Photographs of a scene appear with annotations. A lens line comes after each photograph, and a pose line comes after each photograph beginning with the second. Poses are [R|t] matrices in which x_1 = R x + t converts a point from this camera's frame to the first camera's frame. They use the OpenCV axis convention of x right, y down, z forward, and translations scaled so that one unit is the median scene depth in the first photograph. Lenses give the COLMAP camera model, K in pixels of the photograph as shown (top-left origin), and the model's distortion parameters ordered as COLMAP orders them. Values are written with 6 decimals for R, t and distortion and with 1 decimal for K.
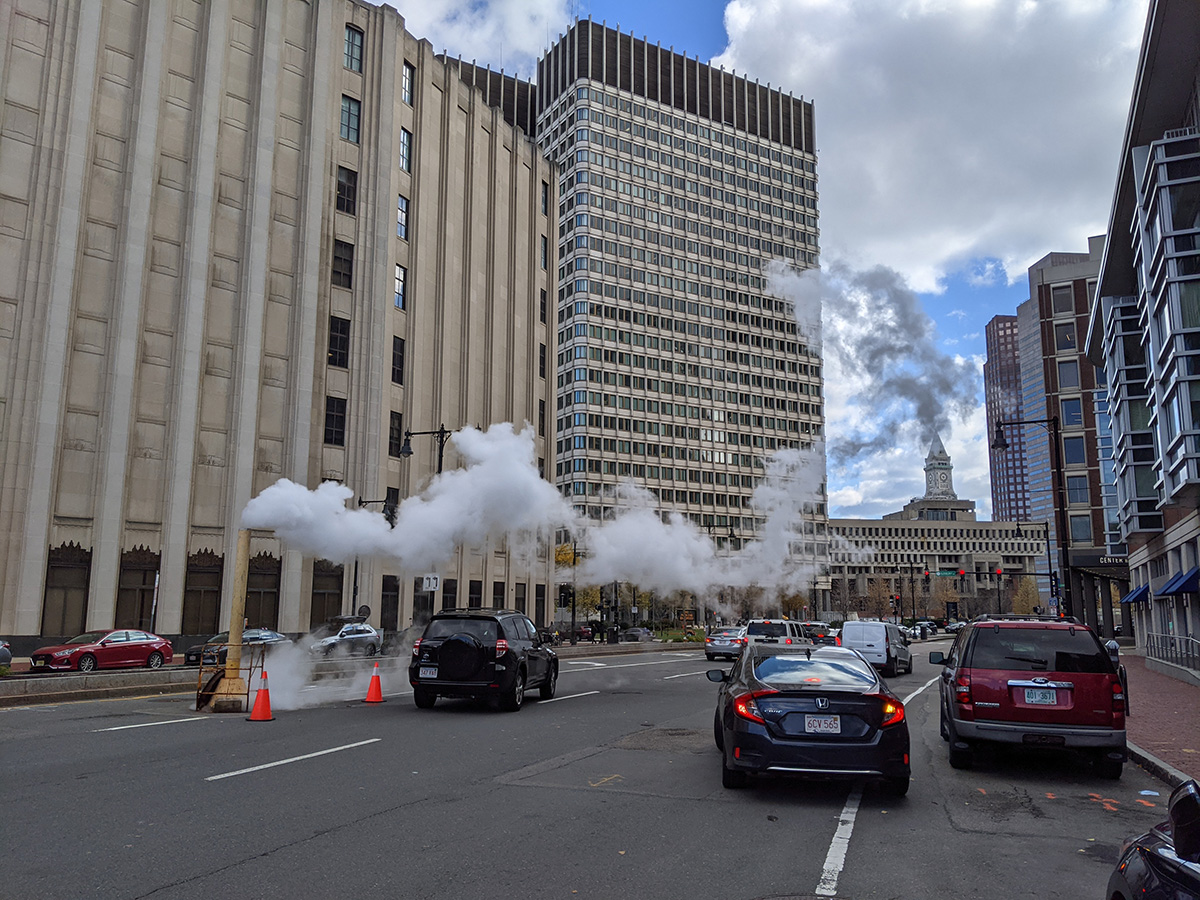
lens RADIAL K [[919.1, 0, 600.0], [0, 919.1, 450.0], [0, 0, 1]] dist [0.100627, -0.157316]
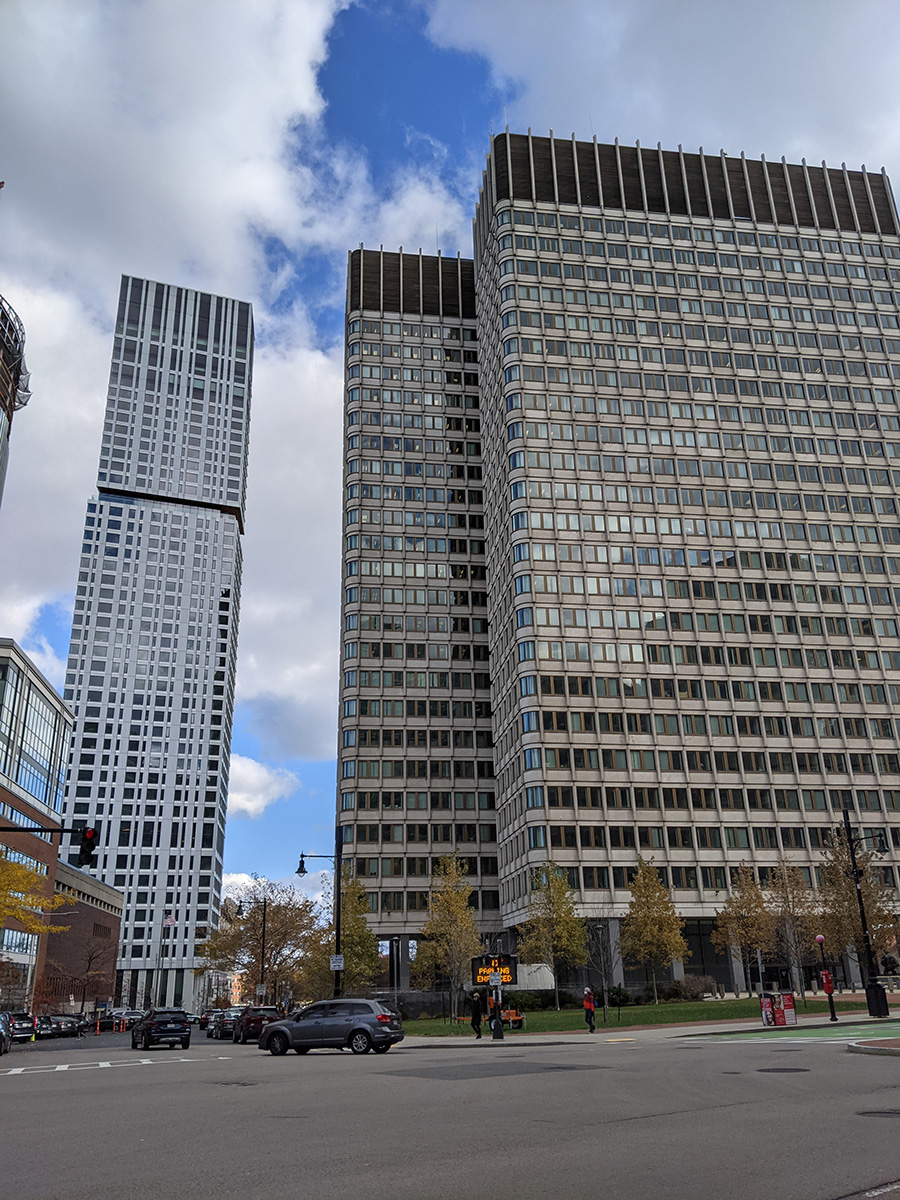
lens RADIAL K [[919.1, 0, 452.0], [0, 919.1, 627.1], [0, 0, 1]] dist [0.100627, -0.157316]
pose [[0.996552, 0.005813, 0.082770, -0.130955], [0.009222, 0.983602, -0.180117, 0.068232], [-0.082460, 0.180259, 0.980157, 0.395761]]
